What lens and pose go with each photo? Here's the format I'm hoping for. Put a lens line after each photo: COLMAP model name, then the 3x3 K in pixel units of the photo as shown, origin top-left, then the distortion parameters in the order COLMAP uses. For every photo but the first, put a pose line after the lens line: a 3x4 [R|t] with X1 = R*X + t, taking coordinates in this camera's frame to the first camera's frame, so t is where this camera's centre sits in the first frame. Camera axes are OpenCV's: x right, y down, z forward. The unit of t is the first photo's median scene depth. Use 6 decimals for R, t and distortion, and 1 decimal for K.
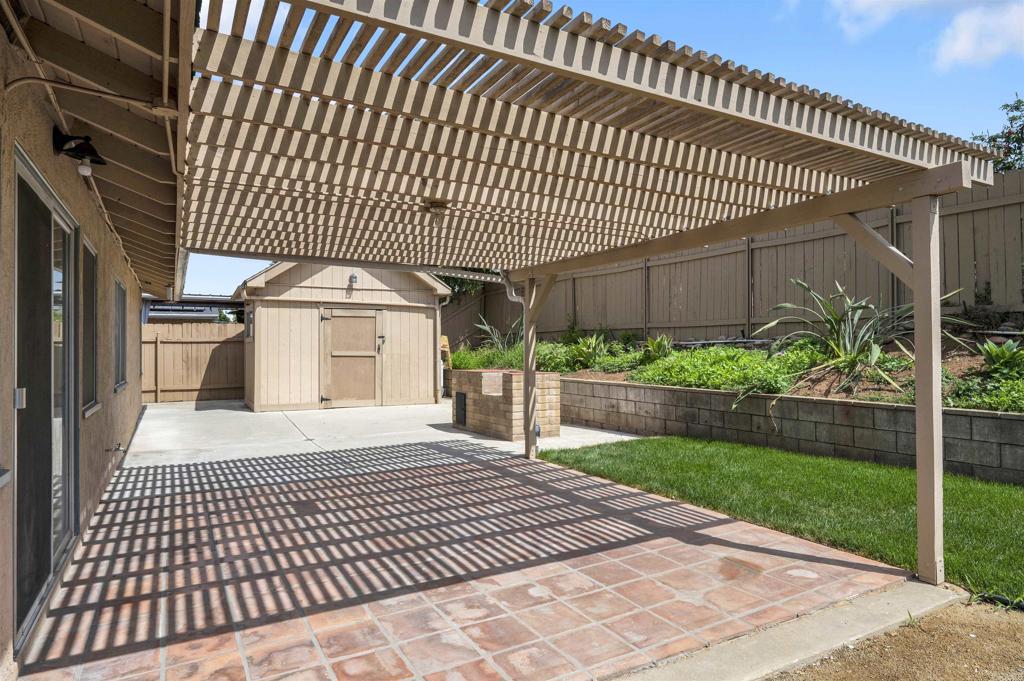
lens RADIAL K [[596.7, 0, 512.0], [0, 596.7, 340.5], [0, 0, 1]] dist [-0.003452, 0.000211]
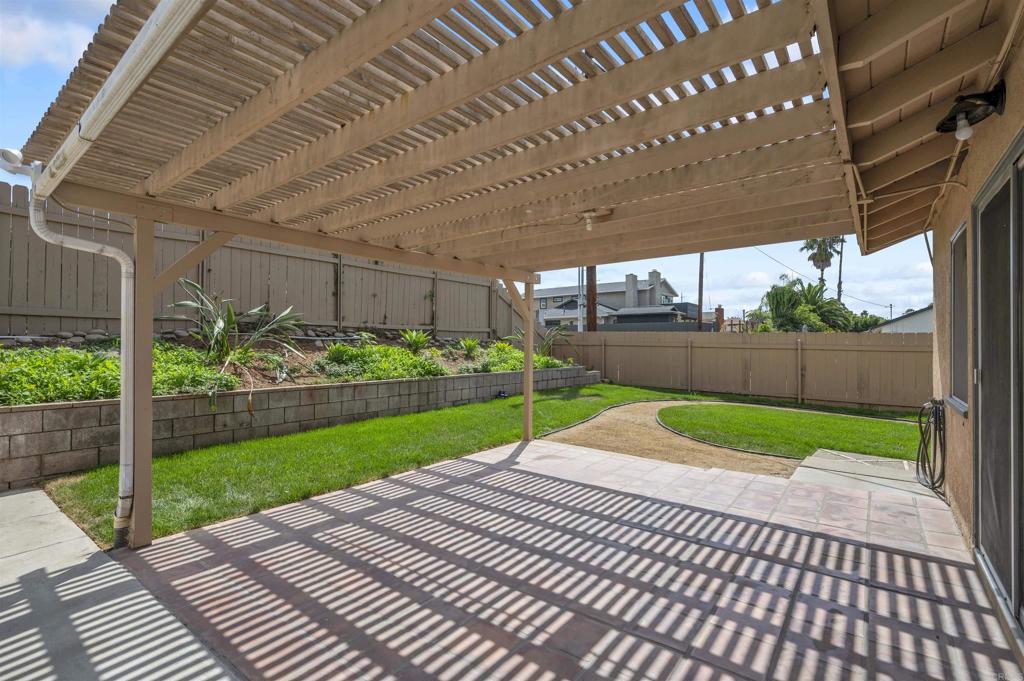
lens RADIAL K [[465.0, 0, 512.0], [0, 465.0, 340.5], [0, 0, 1]] dist [-0.000873, -0.000313]
pose [[-0.378404, 0.013876, 0.925537, -0.763521], [-0.006215, 0.999827, -0.017531, 0.019386], [-0.925620, -0.012386, -0.378252, 1.294058]]
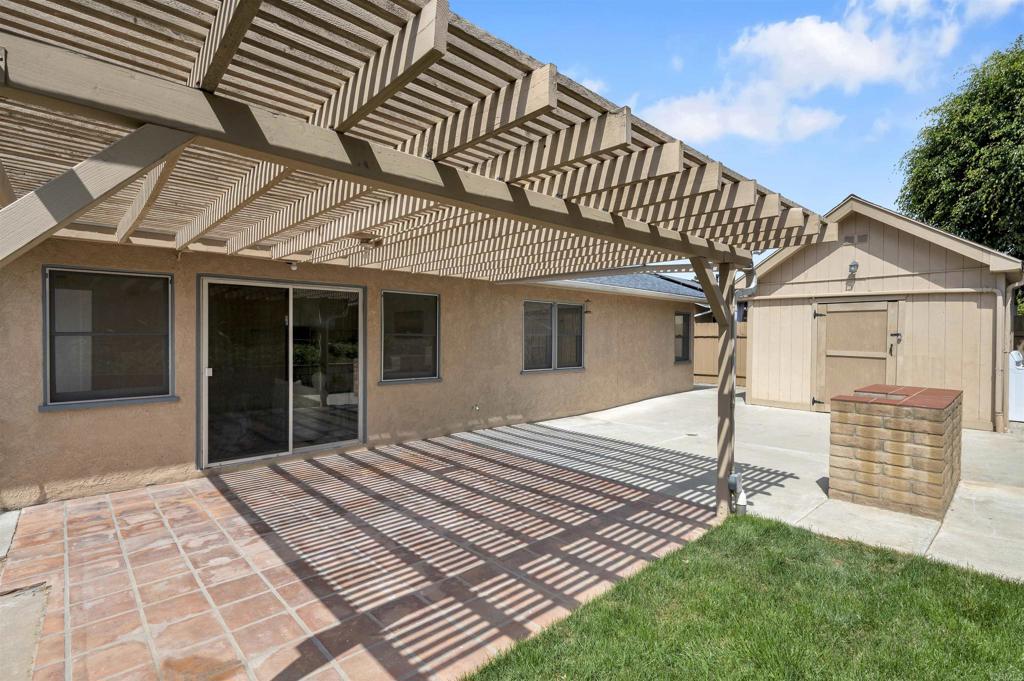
lens RADIAL K [[482.1, 0, 512.0], [0, 482.1, 340.5], [0, 0, 1]] dist [-0.002687, -0.000399]
pose [[0.226128, 0.017658, -0.973938, 0.801361], [0.005915, 0.999792, 0.019500, -0.037374], [0.974080, -0.010170, 0.225976, 0.957089]]
